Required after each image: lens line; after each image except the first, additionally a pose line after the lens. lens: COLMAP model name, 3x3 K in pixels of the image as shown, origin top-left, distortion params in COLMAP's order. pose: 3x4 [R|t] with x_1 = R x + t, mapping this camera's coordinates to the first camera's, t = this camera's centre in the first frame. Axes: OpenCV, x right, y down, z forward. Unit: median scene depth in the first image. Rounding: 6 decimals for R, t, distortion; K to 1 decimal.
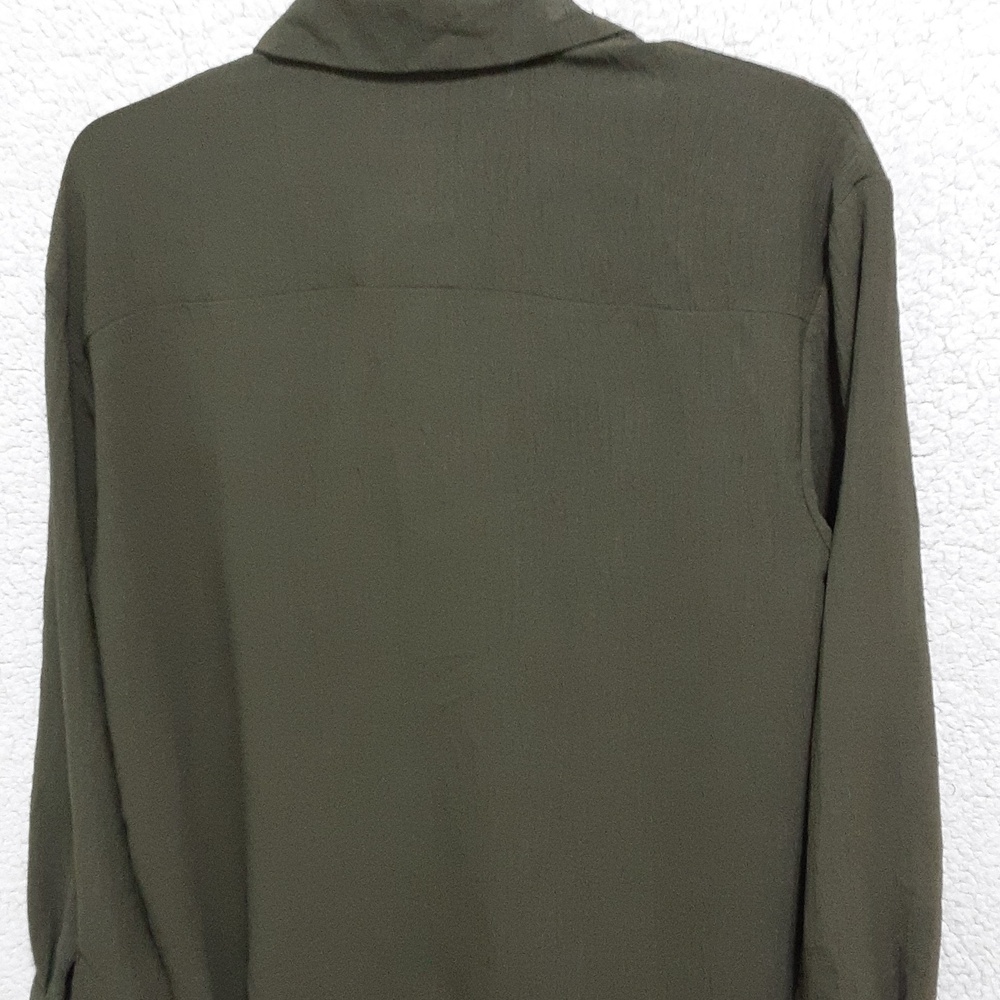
lens RADIAL K [[1293.8, 0, 494.9], [0, 1293.8, 502.4], [0, 0, 1]] dist [0.035443, 0.000000]
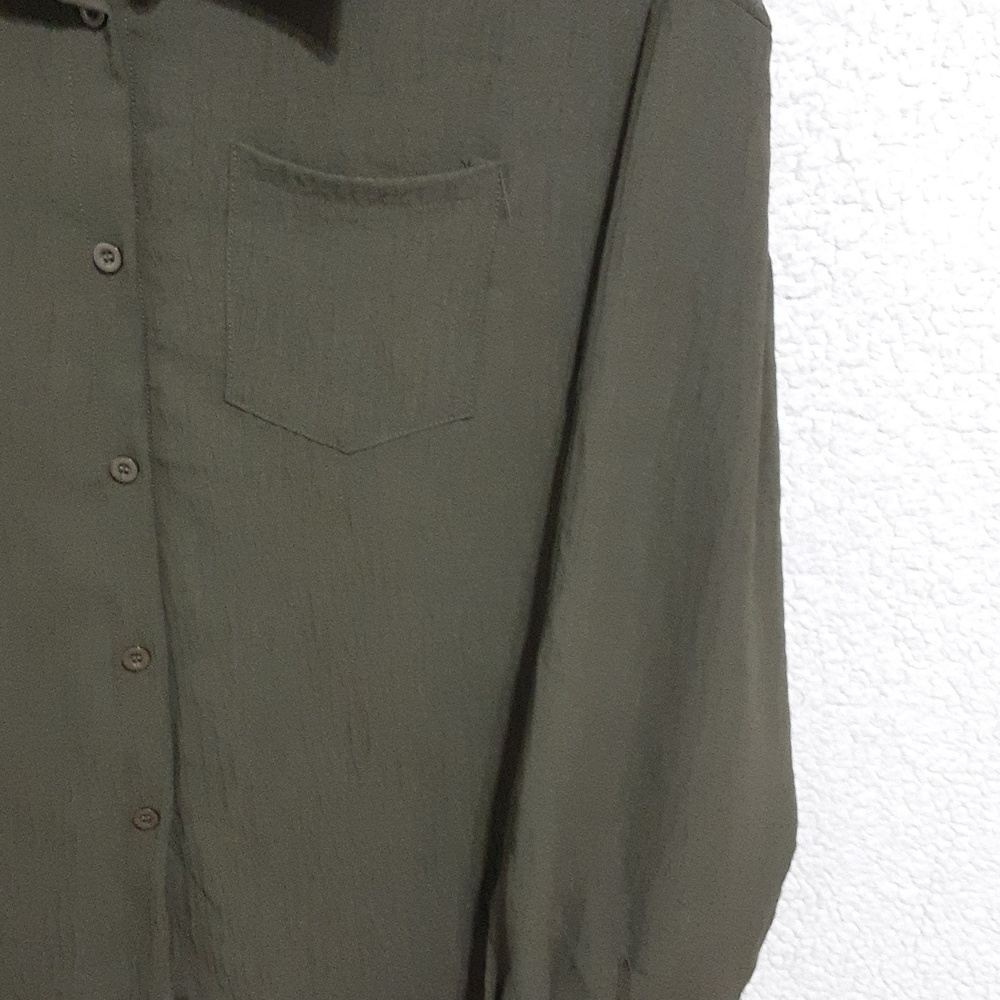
lens RADIAL K [[1293.8, 0, 510.1], [0, 1293.8, 490.0], [0, 0, 1]] dist [0.035443, 0.000000]
pose [[0.965418, -0.036291, 0.258169, -0.040292], [-0.000269, 0.990125, 0.140189, -0.029657], [-0.260707, -0.135410, 0.955874, 0.275964]]
